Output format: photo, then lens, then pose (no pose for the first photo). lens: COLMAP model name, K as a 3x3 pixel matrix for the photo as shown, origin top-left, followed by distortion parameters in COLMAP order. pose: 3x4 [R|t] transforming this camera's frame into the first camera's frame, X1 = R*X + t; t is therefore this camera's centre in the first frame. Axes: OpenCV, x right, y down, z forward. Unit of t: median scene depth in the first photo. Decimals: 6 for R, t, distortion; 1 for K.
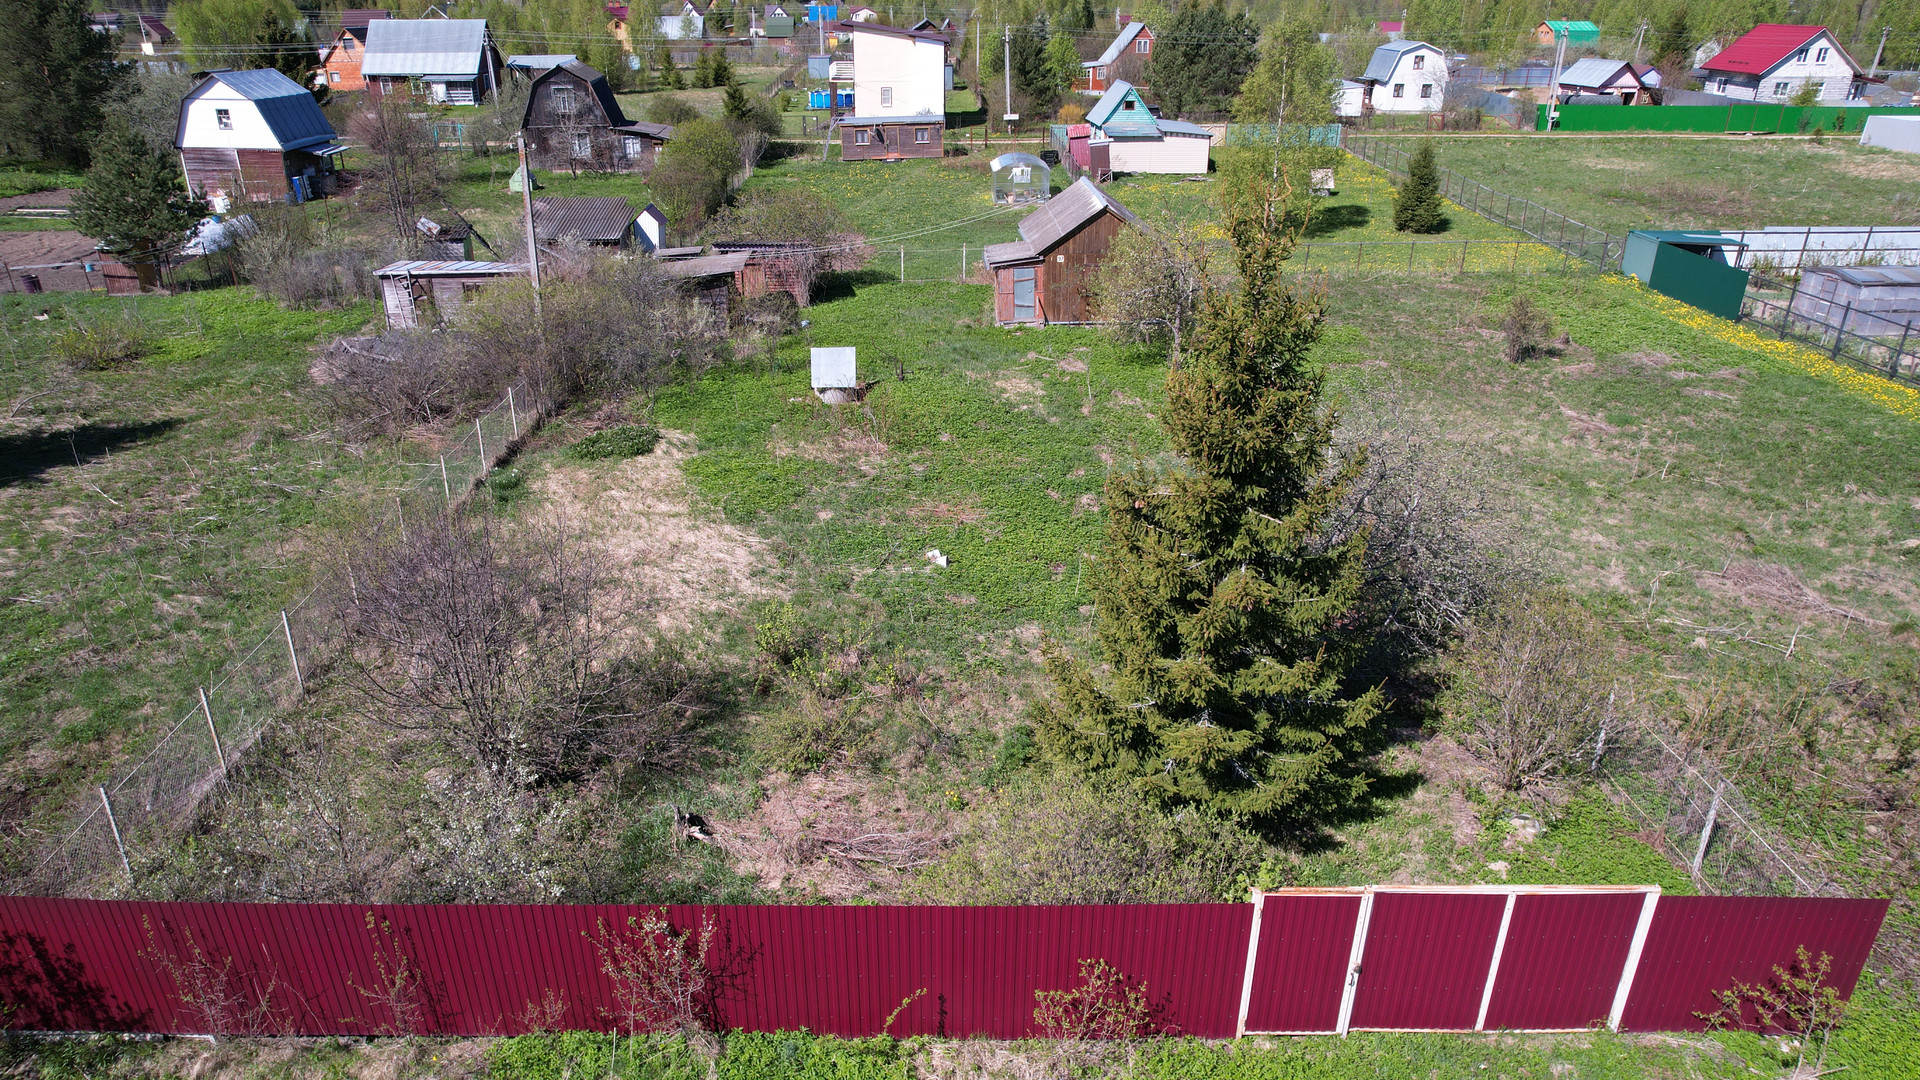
lens RADIAL K [[1204.7, 0, 968.9], [0, 1204.7, 539.3], [0, 0, 1]] dist [-0.088780, 0.070054]
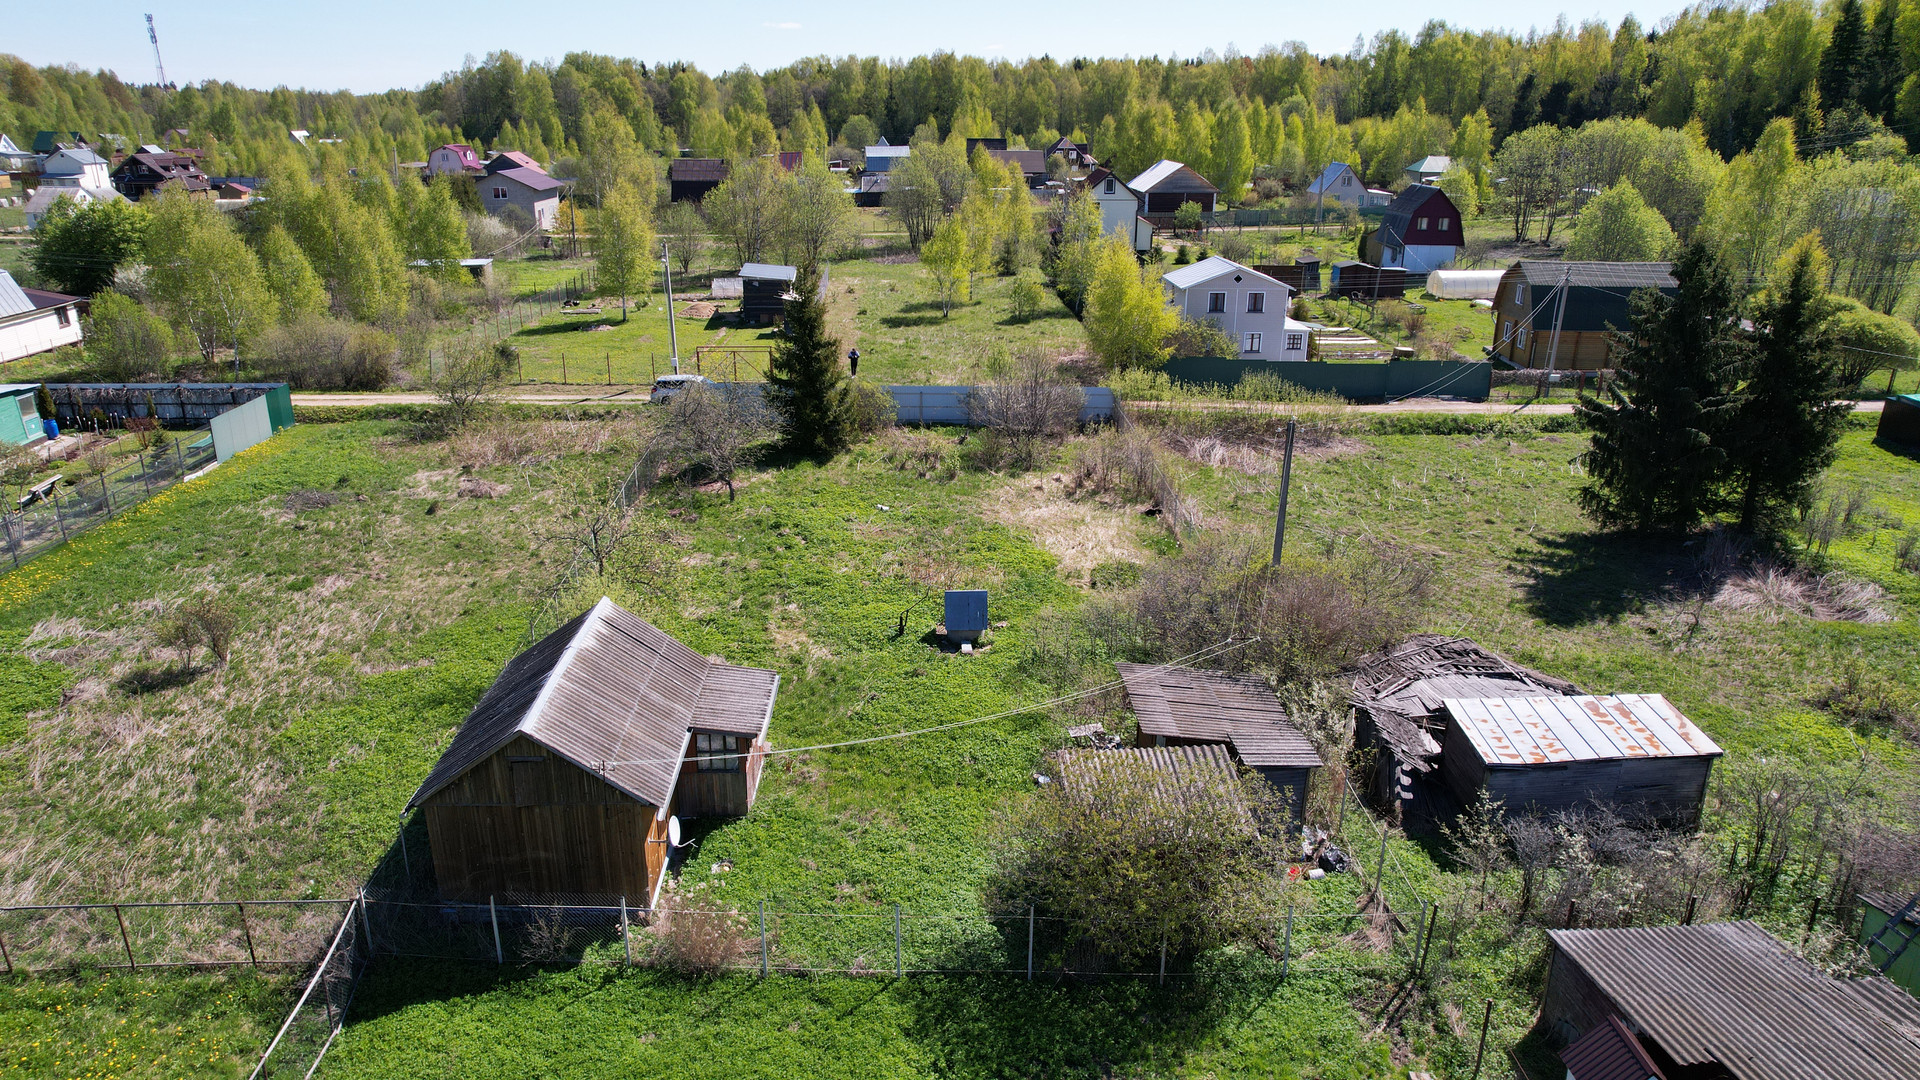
lens RADIAL K [[1204.7, 0, 968.9], [0, 1204.7, 539.3], [0, 0, 1]] dist [-0.088780, 0.070054]
pose [[-0.999581, -0.028959, 0.000193, -0.113948], [-0.019839, 0.689610, 0.723909, -0.921968], [-0.021097, 0.723602, -0.689895, 1.619165]]
